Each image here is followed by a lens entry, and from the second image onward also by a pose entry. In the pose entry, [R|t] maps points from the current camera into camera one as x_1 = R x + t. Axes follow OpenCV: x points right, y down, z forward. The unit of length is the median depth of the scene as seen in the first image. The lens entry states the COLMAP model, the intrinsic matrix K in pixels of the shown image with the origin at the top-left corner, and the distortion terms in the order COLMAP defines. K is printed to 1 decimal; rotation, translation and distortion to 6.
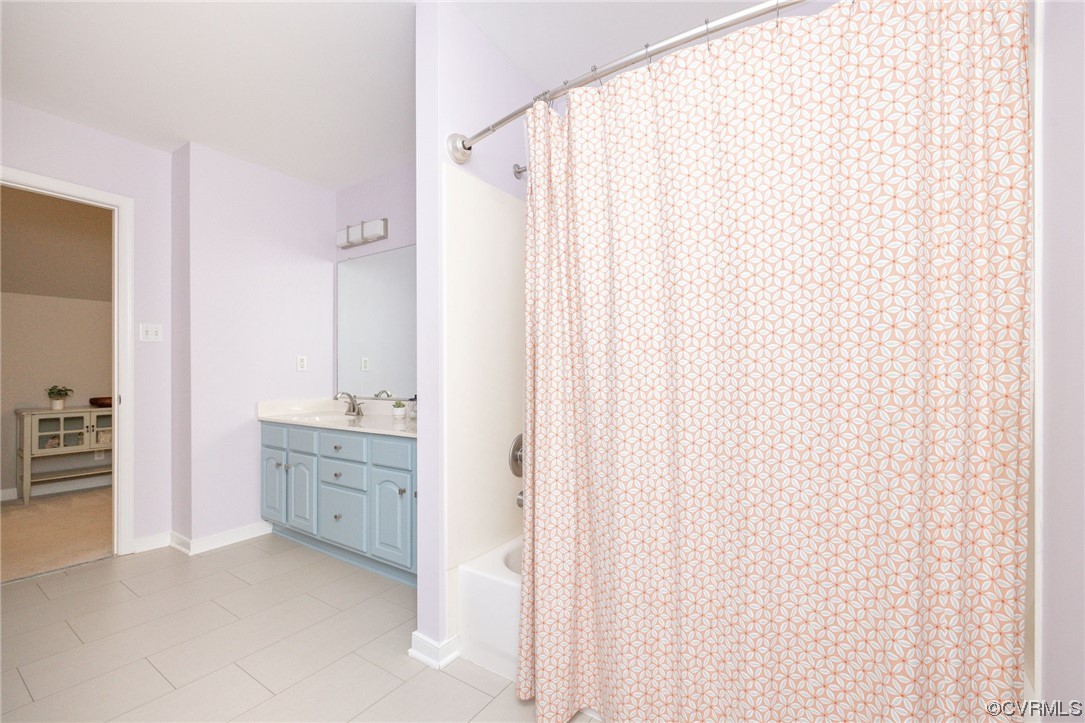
lens RADIAL K [[457.5, 0, 540.2], [0, 457.5, 362.9], [0, 0, 1]] dist [0.002538, 0.000336]
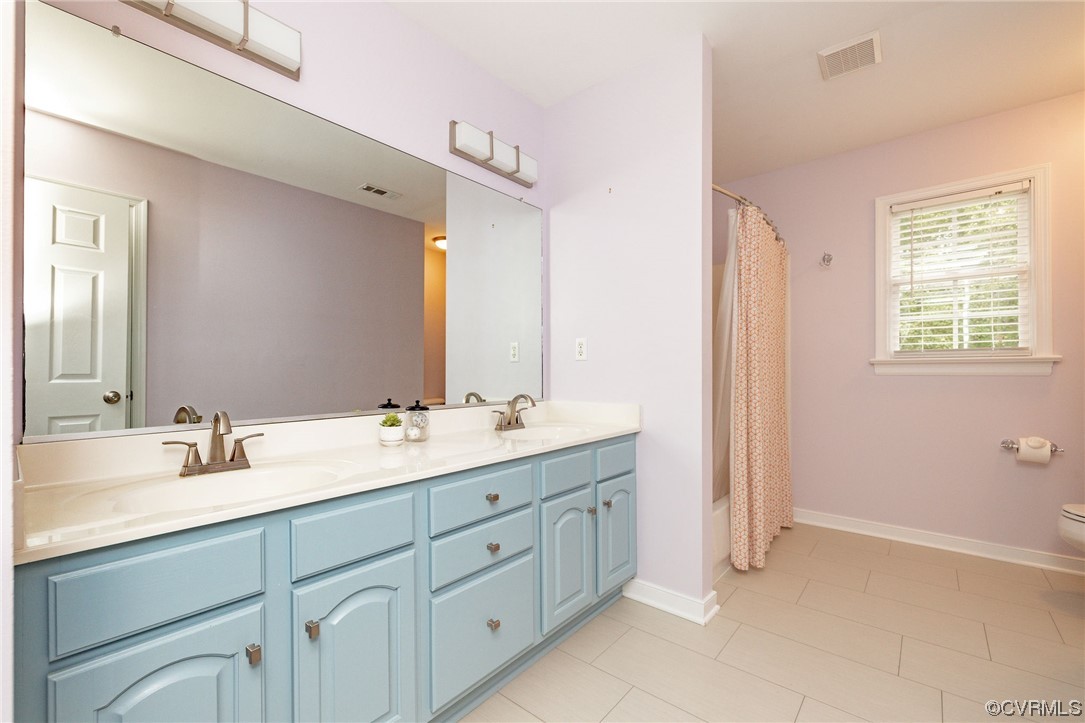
lens RADIAL K [[457.5, 0, 540.2], [0, 457.5, 362.9], [0, 0, 1]] dist [0.002538, 0.000336]
pose [[0.112352, -0.003040, 0.993664, -0.993785], [-0.000264, 0.999995, 0.003089, 0.018239], [-0.993668, -0.000609, 0.112350, 0.882714]]
